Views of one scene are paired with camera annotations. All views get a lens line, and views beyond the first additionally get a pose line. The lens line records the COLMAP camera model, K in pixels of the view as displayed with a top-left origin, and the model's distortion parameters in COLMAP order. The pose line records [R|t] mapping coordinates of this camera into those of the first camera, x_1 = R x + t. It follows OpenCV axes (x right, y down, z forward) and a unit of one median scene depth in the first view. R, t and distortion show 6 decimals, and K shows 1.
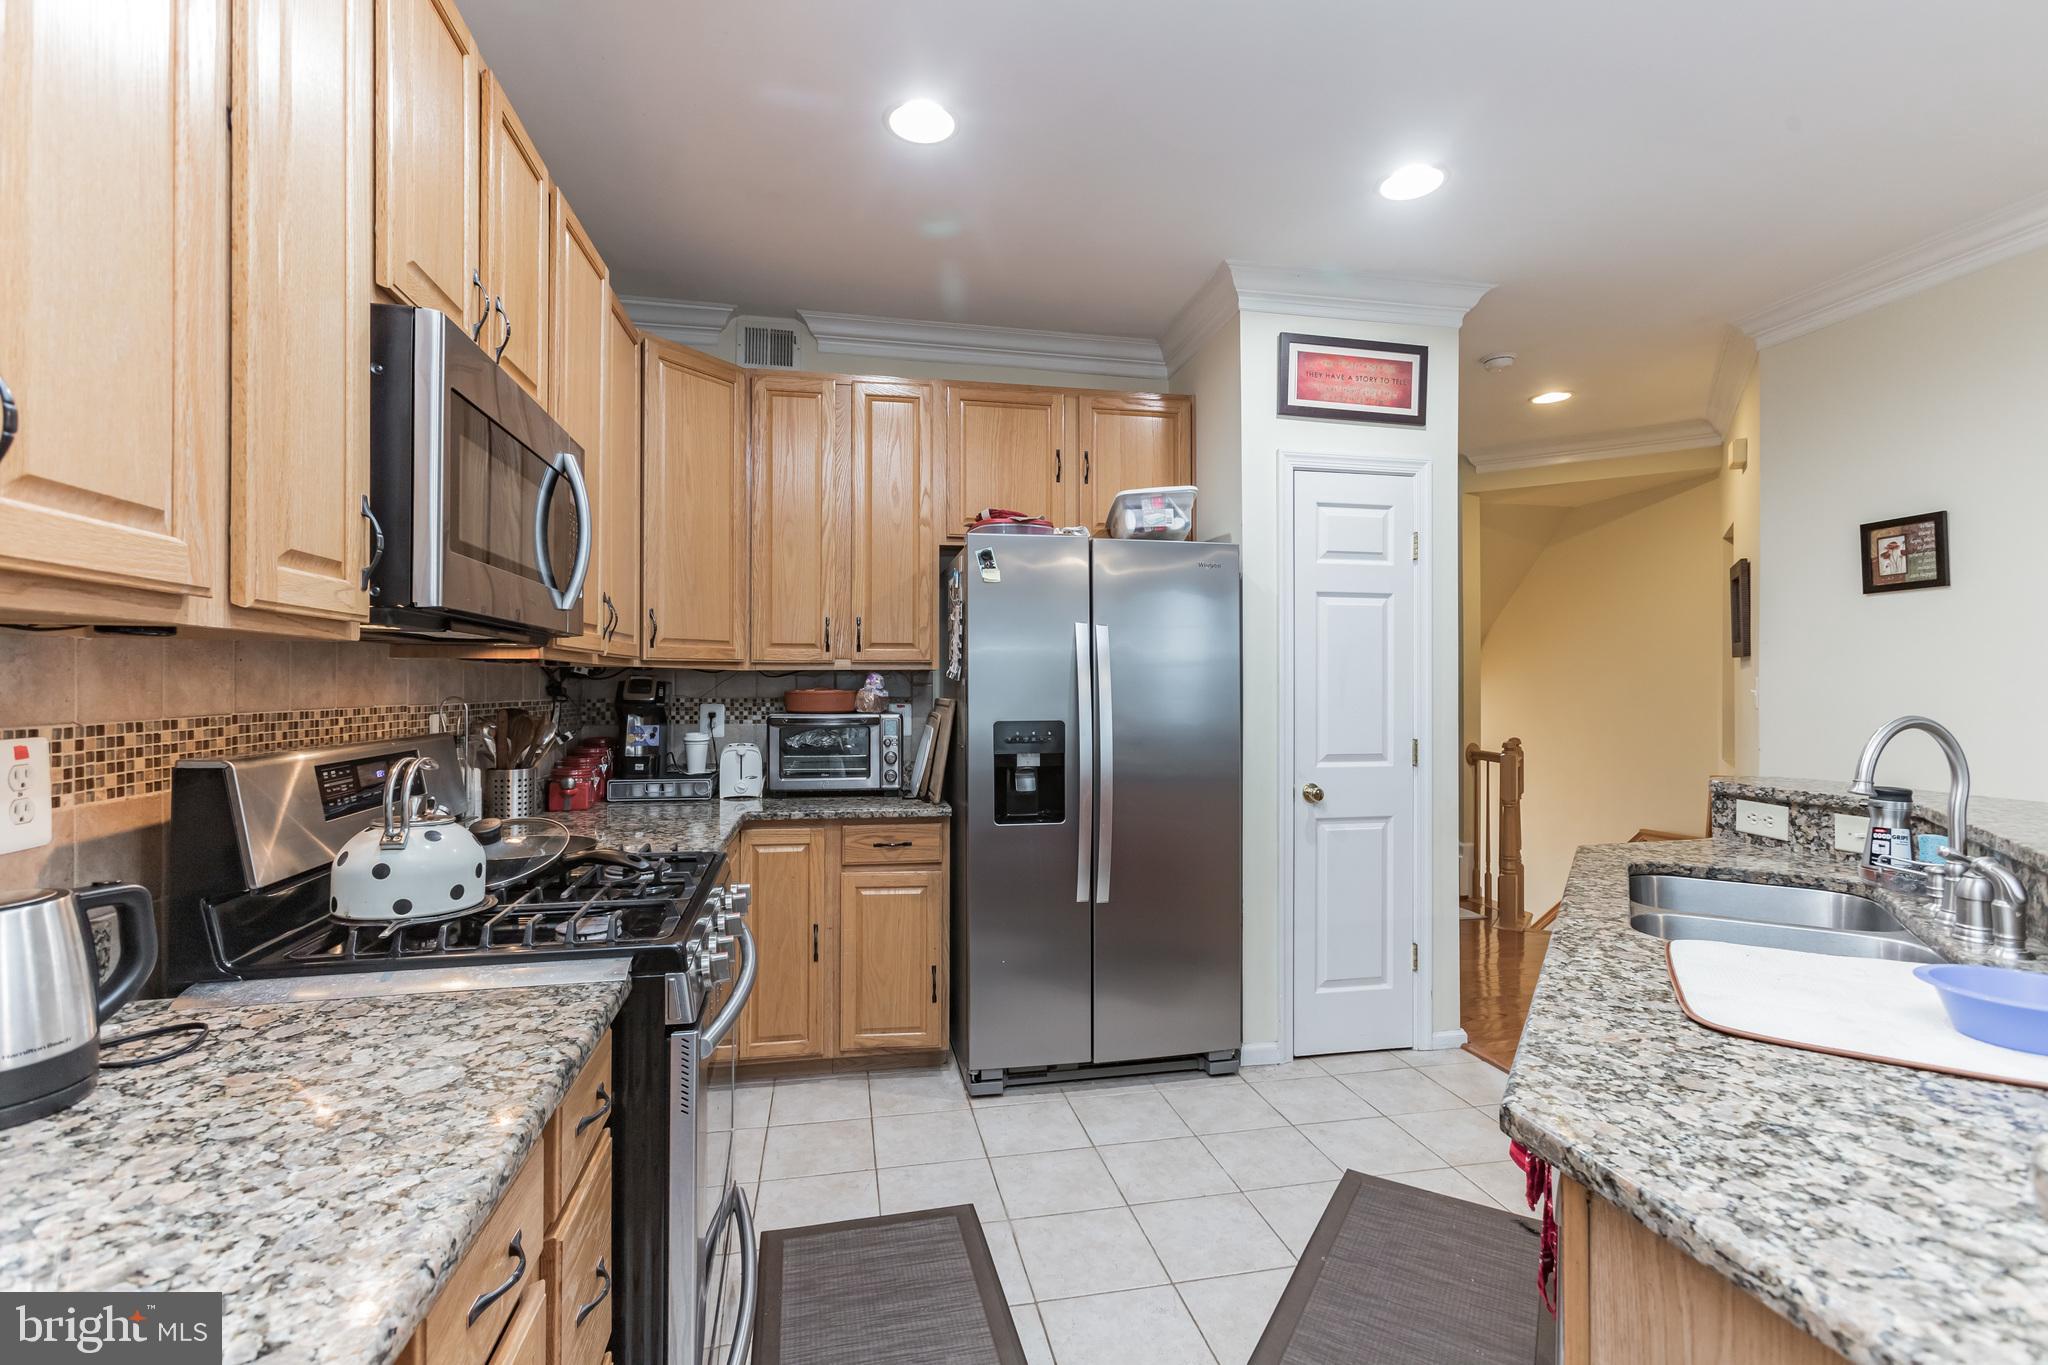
lens RADIAL K [[915.0, 0, 1020.8], [0, 915.0, 679.9], [0, 0, 1]] dist [0.009719, 0.000360]
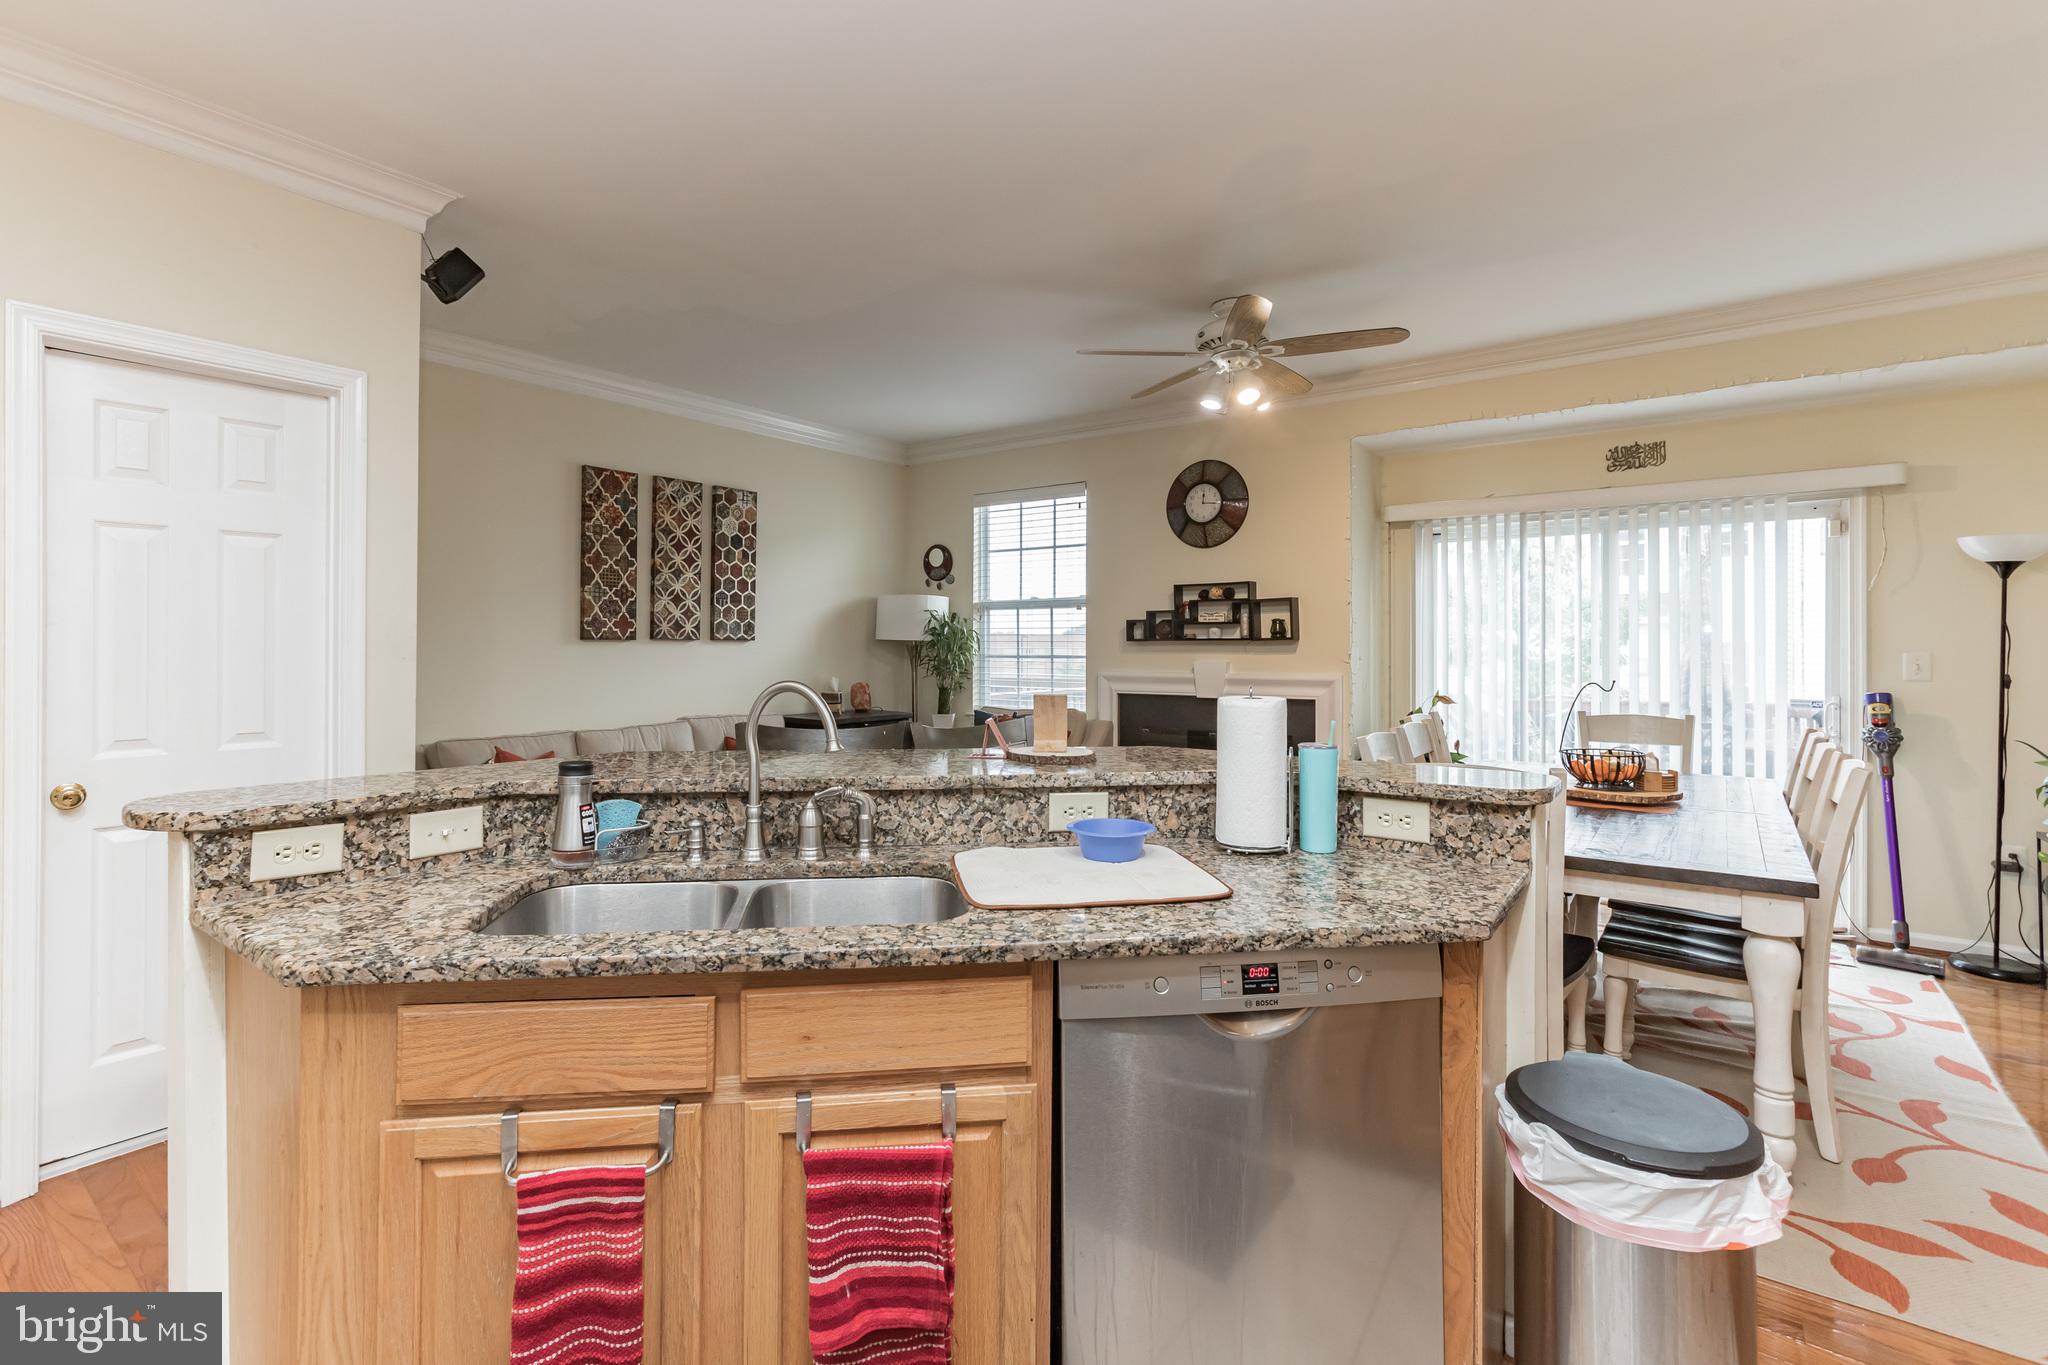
lens RADIAL K [[937.9, 0, 950.2], [0, 937.9, 642.2], [0, 0, 1]] dist [-0.001475, -0.000210]
pose [[-0.645670, 0.002303, 0.763613, -0.040217], [-0.005758, 0.999952, -0.007884, -0.001737], [-0.763594, -0.009487, -0.645626, 1.052435]]
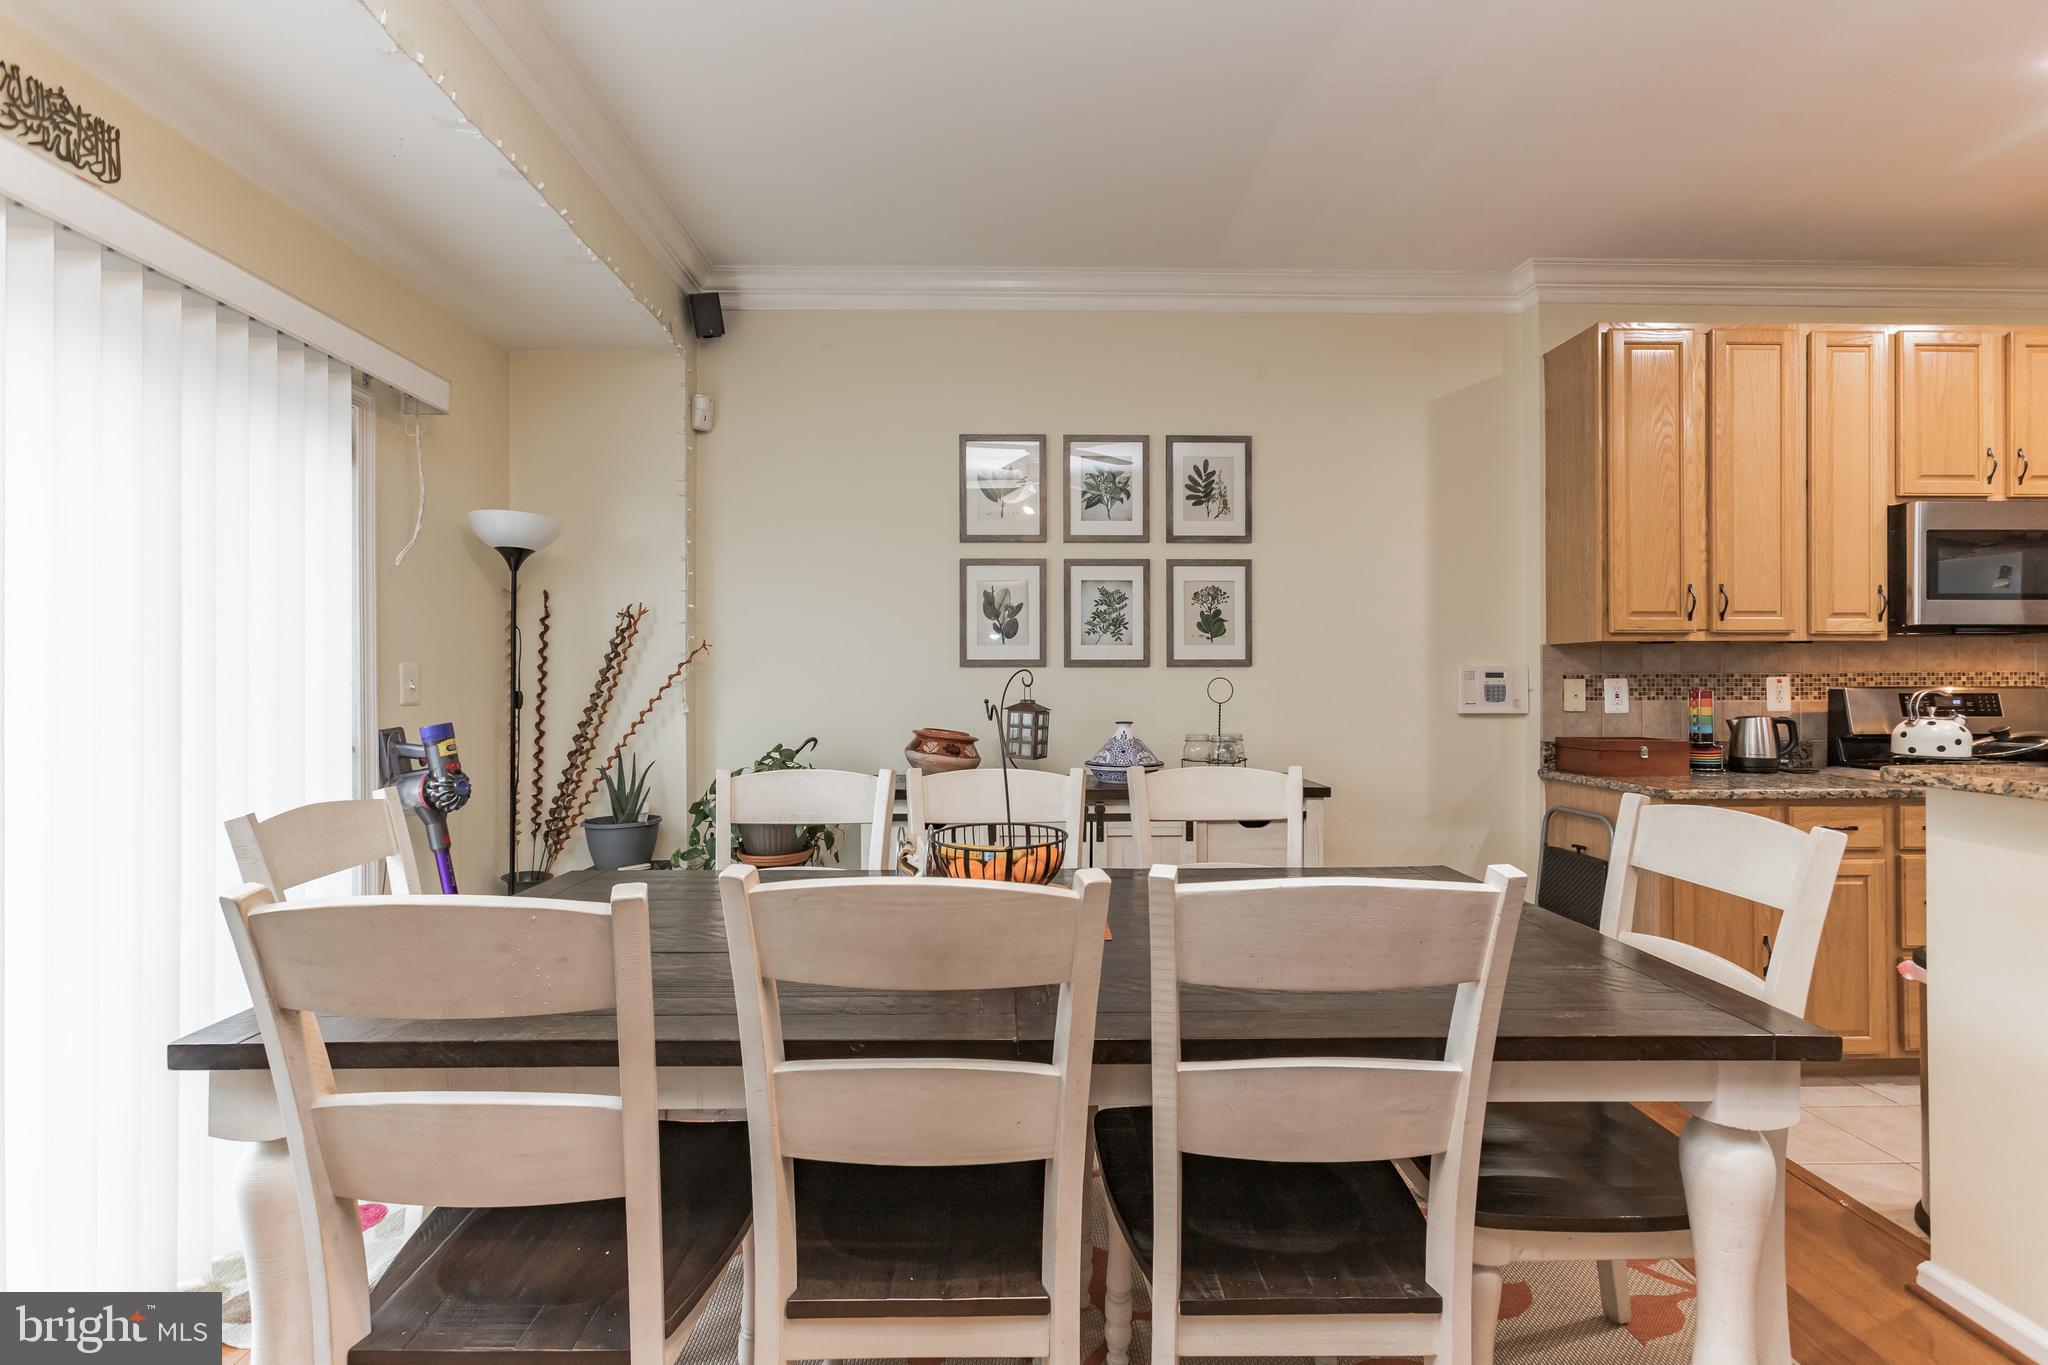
lens RADIAL K [[915.0, 0, 1020.8], [0, 915.0, 679.9], [0, 0, 1]] dist [0.009719, 0.000360]
pose [[-0.161528, -0.002023, -0.986866, 1.159259], [0.009163, 0.999952, -0.003550, 0.028180], [0.986826, -0.009616, -0.161502, -0.503500]]
